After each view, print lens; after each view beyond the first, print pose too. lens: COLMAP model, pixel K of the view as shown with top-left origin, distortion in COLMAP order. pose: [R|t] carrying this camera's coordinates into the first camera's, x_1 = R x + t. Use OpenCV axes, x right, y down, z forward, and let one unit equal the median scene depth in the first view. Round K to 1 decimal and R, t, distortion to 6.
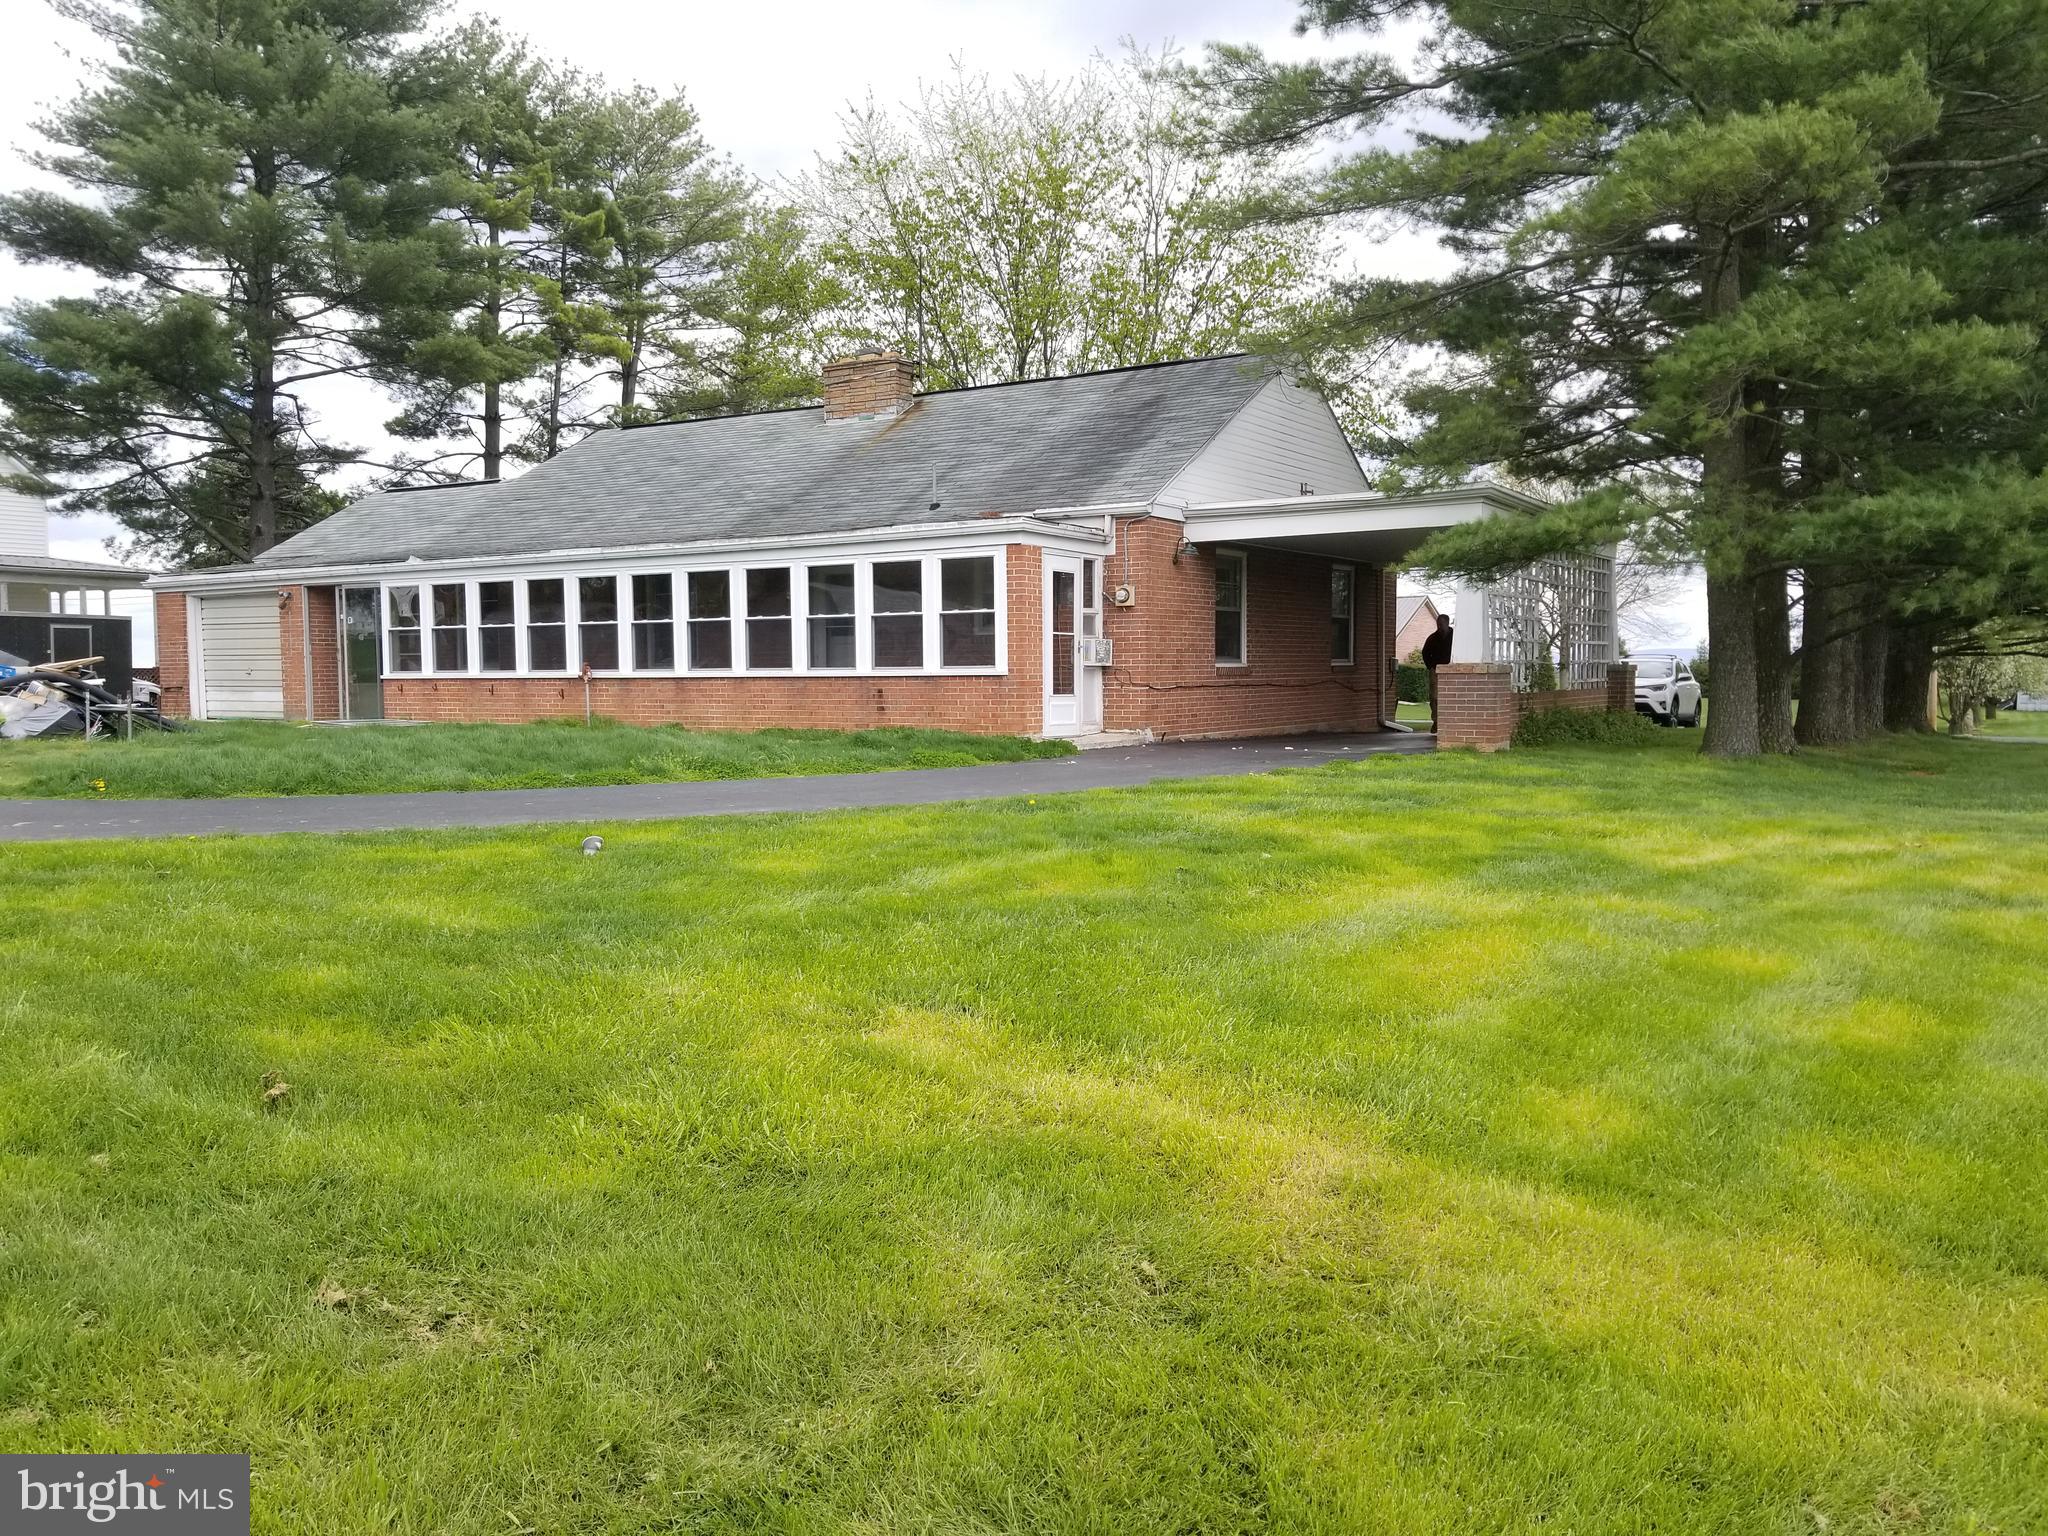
lens RADIAL K [[1591.1, 0, 1014.8], [0, 1591.1, 776.8], [0, 0, 1]] dist [0.134821, -0.253061]
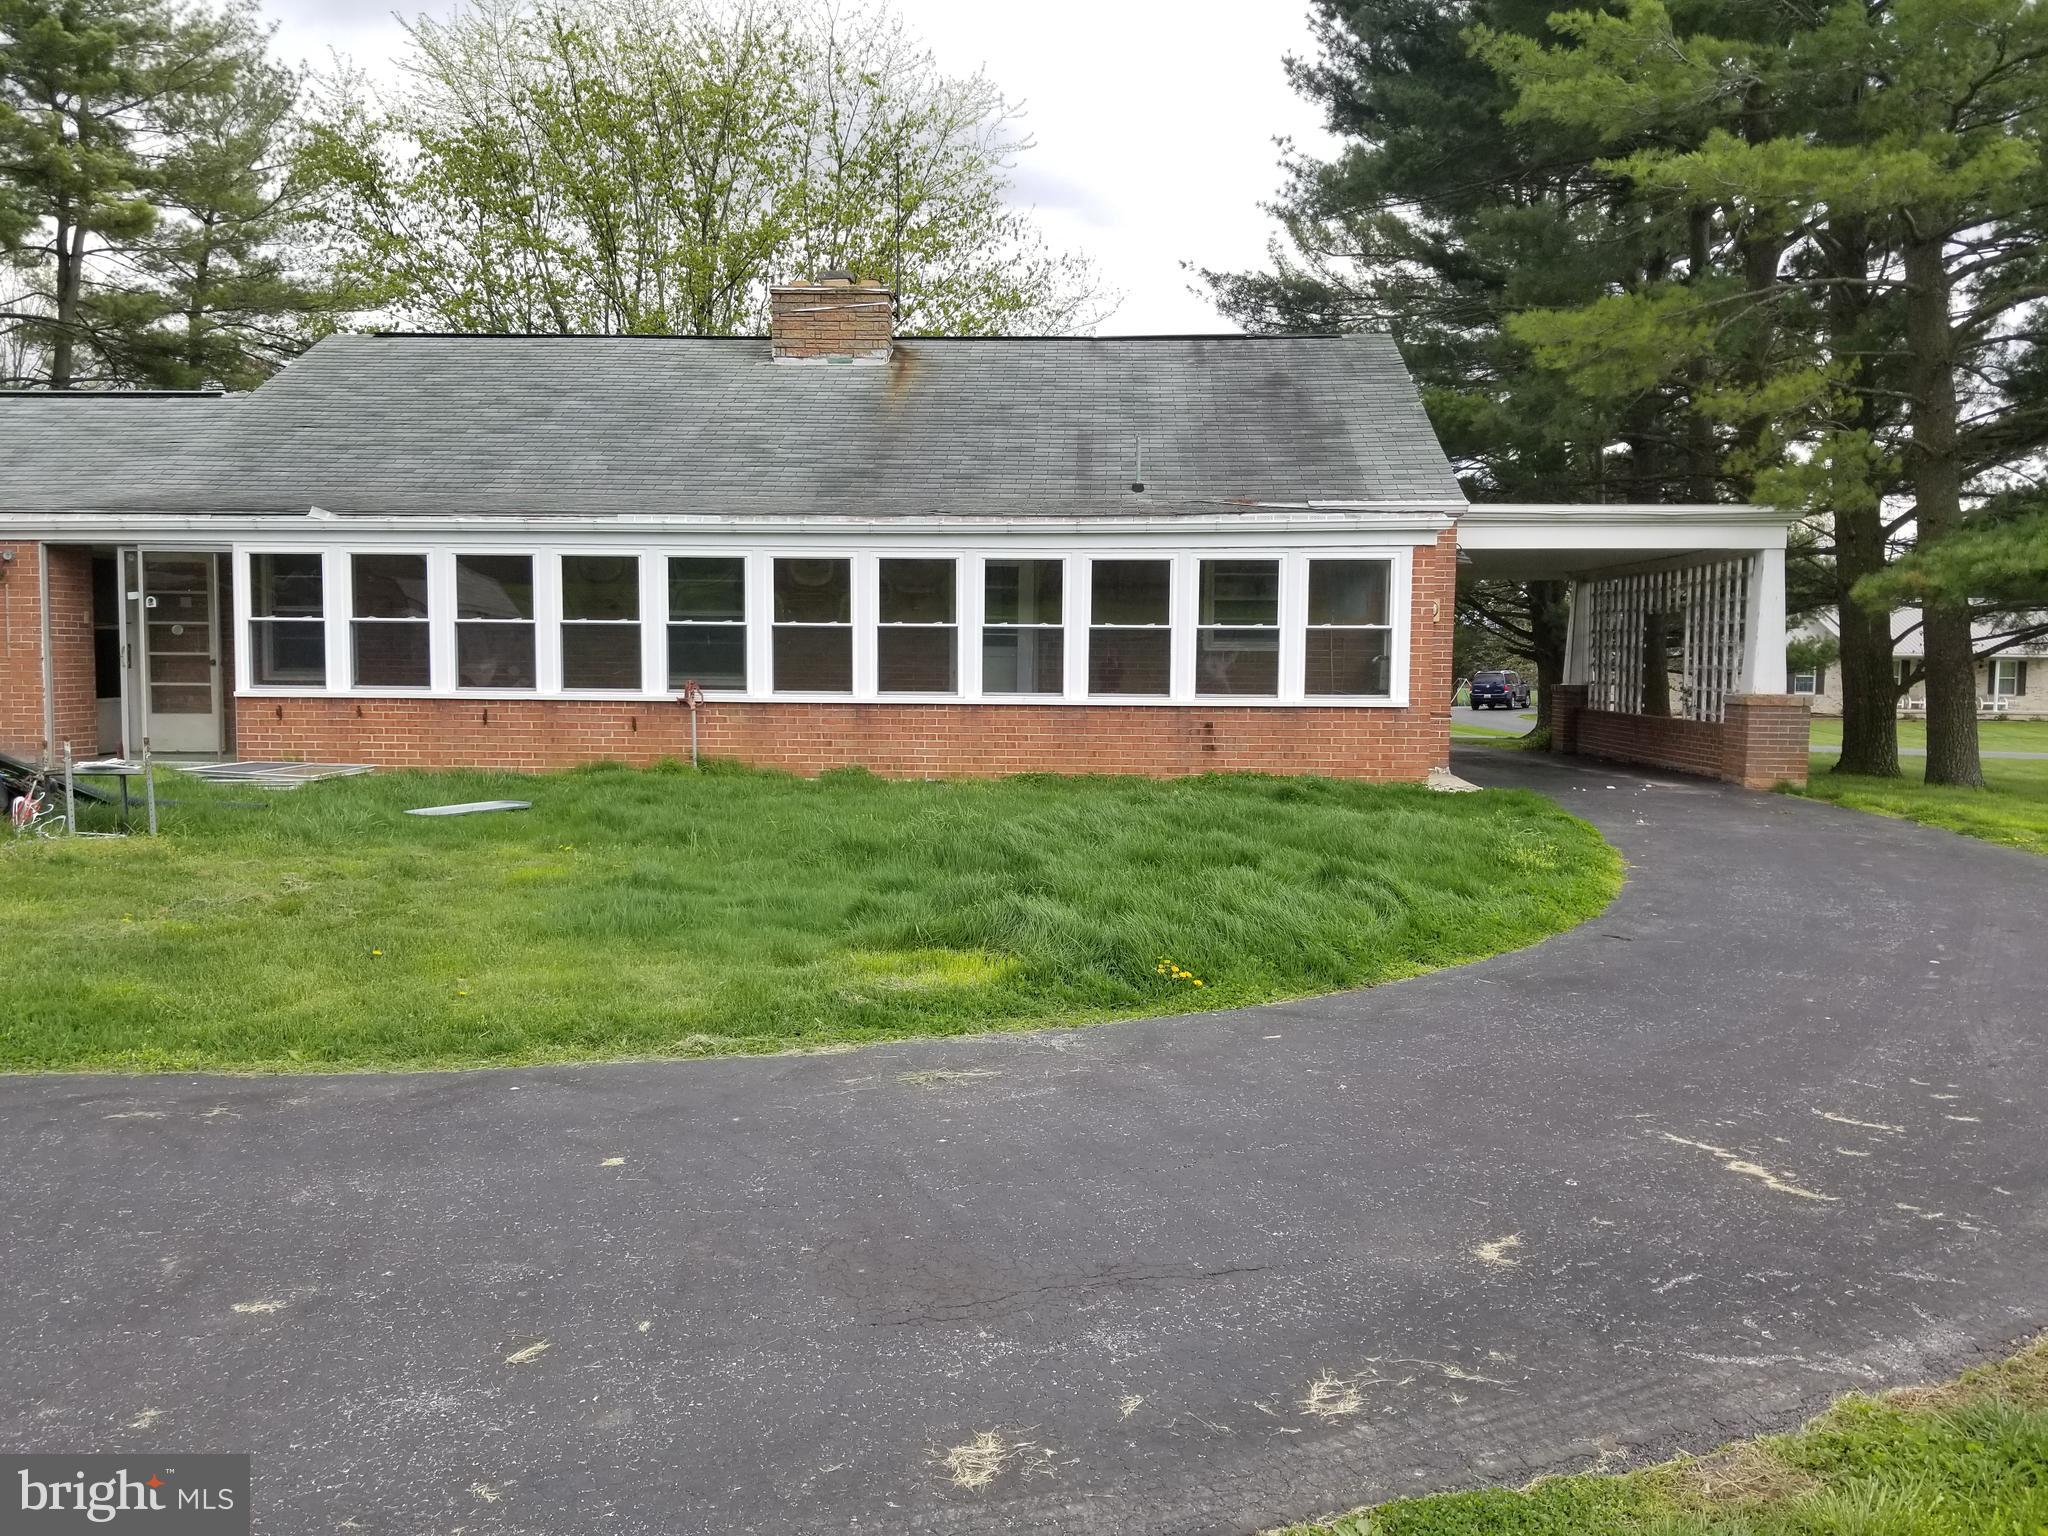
lens RADIAL K [[1596.7, 0, 1034.0], [0, 1596.7, 763.4], [0, 0, 1]] dist [0.096137, -0.169185]
pose [[0.867468, -0.002632, 0.497486, -0.497856], [0.016107, 0.999610, -0.022796, -0.017352], [-0.497232, 0.027788, 0.867173, 0.337813]]
